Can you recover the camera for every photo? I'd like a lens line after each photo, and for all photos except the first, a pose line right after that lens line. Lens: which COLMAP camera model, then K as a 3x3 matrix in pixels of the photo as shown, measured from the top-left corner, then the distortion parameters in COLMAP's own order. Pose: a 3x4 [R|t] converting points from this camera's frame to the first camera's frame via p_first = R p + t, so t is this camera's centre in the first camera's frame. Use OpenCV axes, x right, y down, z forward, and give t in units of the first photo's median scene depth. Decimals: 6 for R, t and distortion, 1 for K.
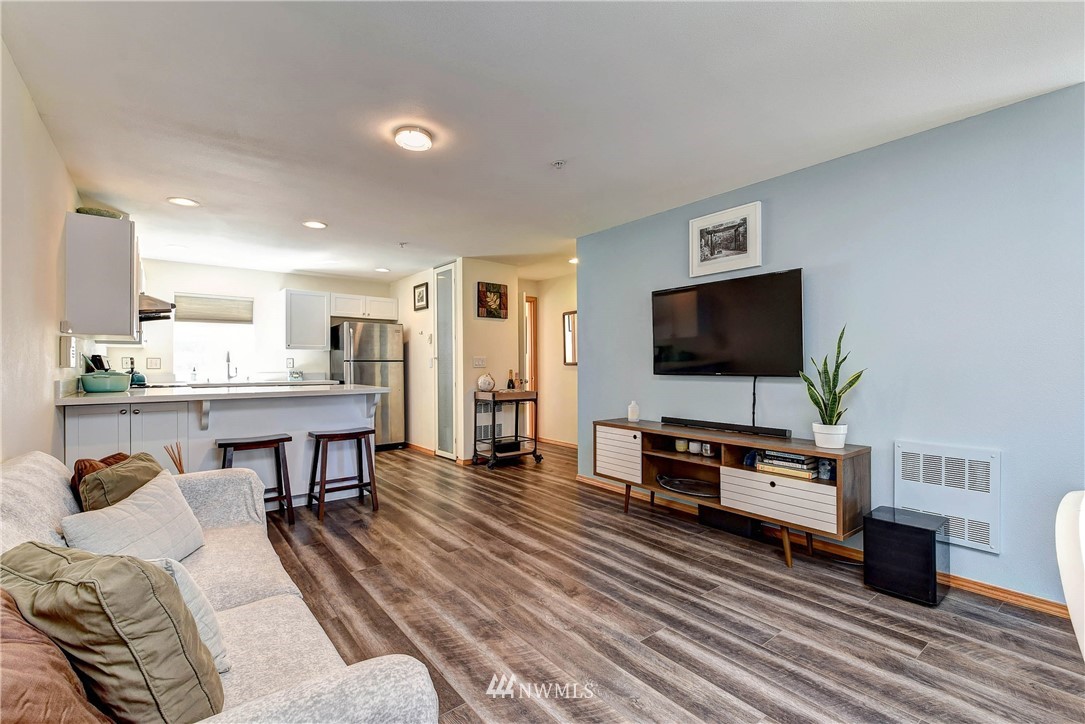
lens RADIAL K [[478.9, 0, 544.4], [0, 478.9, 367.3], [0, 0, 1]] dist [0.003478, -0.003574]
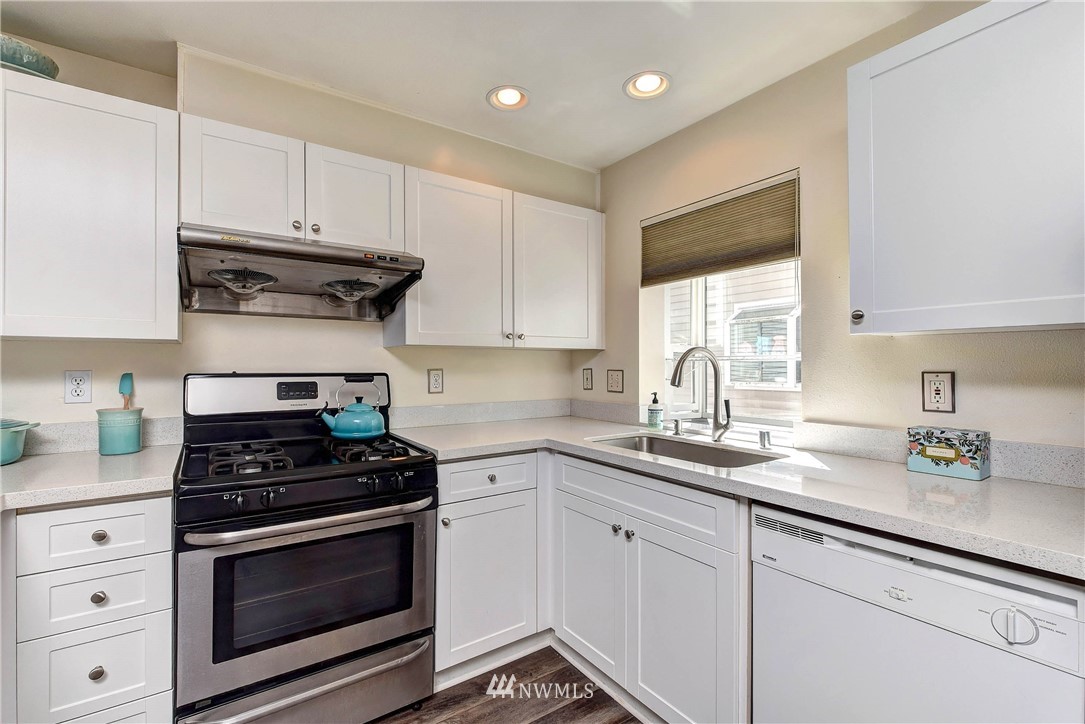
lens RADIAL K [[478.9, 0, 540.2], [0, 478.9, 363.5], [0, 0, 1]] dist [0.003478, -0.003574]
pose [[-0.073977, -0.000209, -0.997260, -0.495113], [-0.001901, 0.999998, -0.000069, -0.037743], [0.997258, 0.001891, -0.073977, 1.423002]]
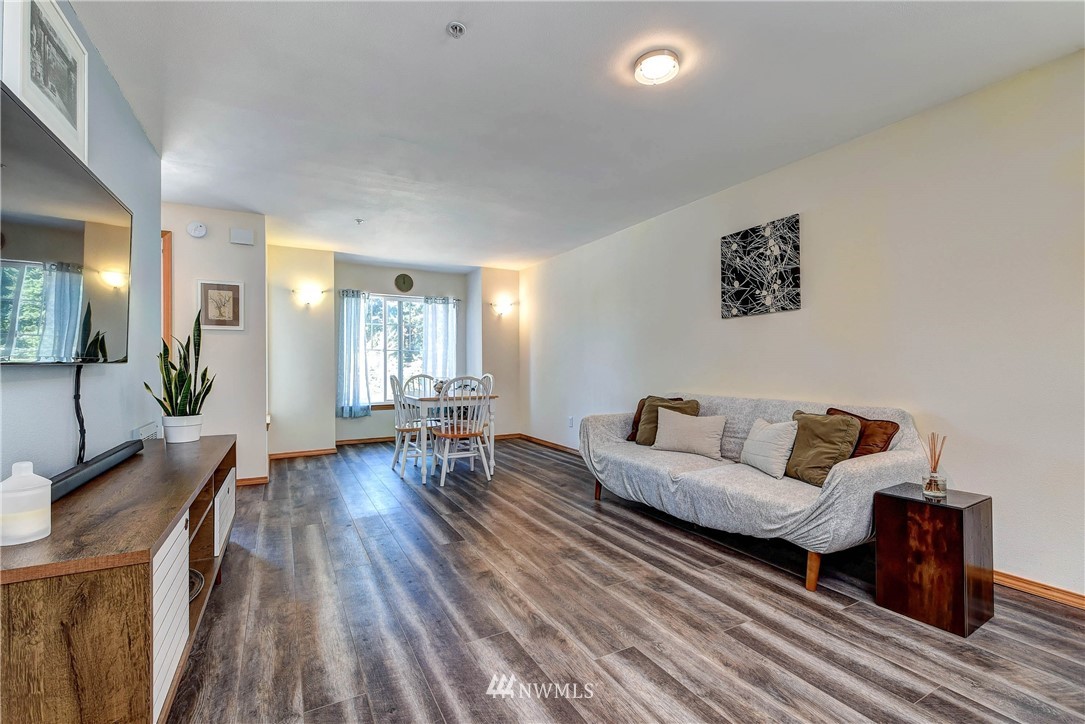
lens RADIAL K [[478.9, 0, 544.7], [0, 478.9, 363.6], [0, 0, 1]] dist [0.003478, -0.003574]
pose [[-0.986045, 0.006091, 0.166370, -0.149798], [0.006830, 0.999969, 0.003873, 0.017259], [-0.166342, 0.004955, -0.986056, 1.263677]]
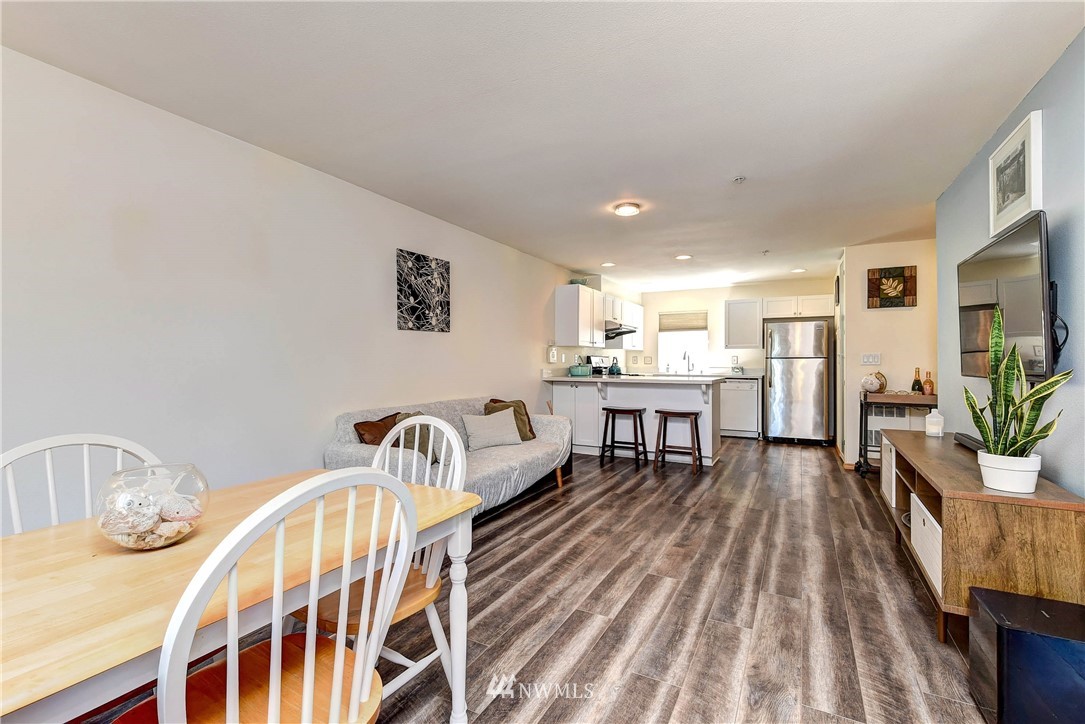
lens RADIAL K [[478.9, 0, 531.9], [0, 478.9, 363.4], [0, 0, 1]] dist [0.003478, -0.003574]
pose [[0.381246, 0.005326, -0.924458, 0.680934], [-0.005596, 0.999978, 0.003454, -0.002458], [0.924457, 0.003856, 0.381268, 0.107494]]
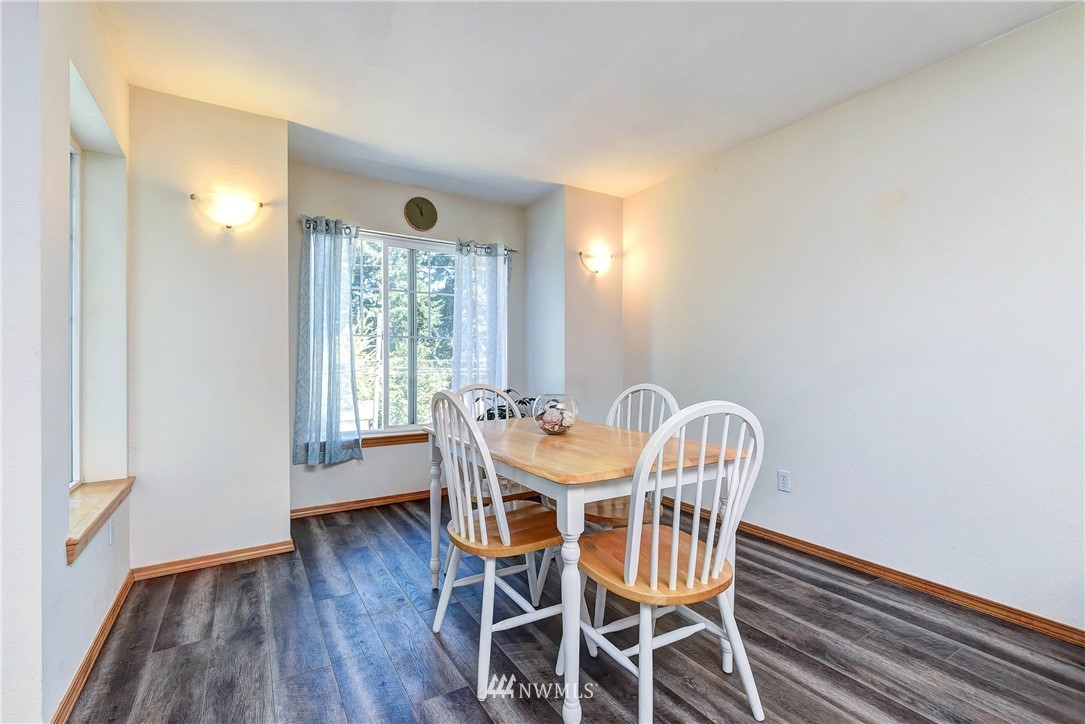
lens RADIAL K [[478.9, 0, 557.7], [0, 478.9, 359.4], [0, 0, 1]] dist [0.003478, -0.003574]
pose [[-0.994887, 0.006121, 0.100806, 0.278647], [0.007142, 0.999927, 0.009778, 0.012685], [-0.100738, 0.010448, -0.994858, 0.558426]]
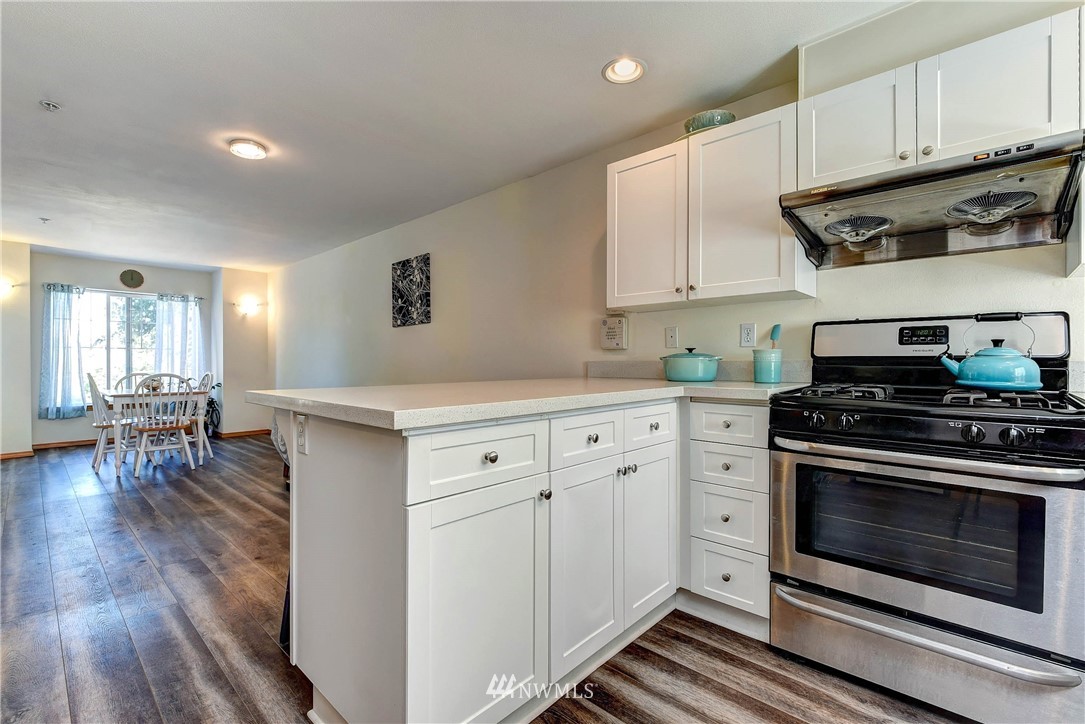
lens RADIAL K [[478.9, 0, 546.9], [0, 478.9, 362.8], [0, 0, 1]] dist [0.003478, -0.003574]
pose [[-0.987678, 0.006339, -0.156374, -0.549107], [0.004875, 0.999941, 0.009749, 0.014456], [0.156427, 0.008866, -0.987650, 1.542399]]
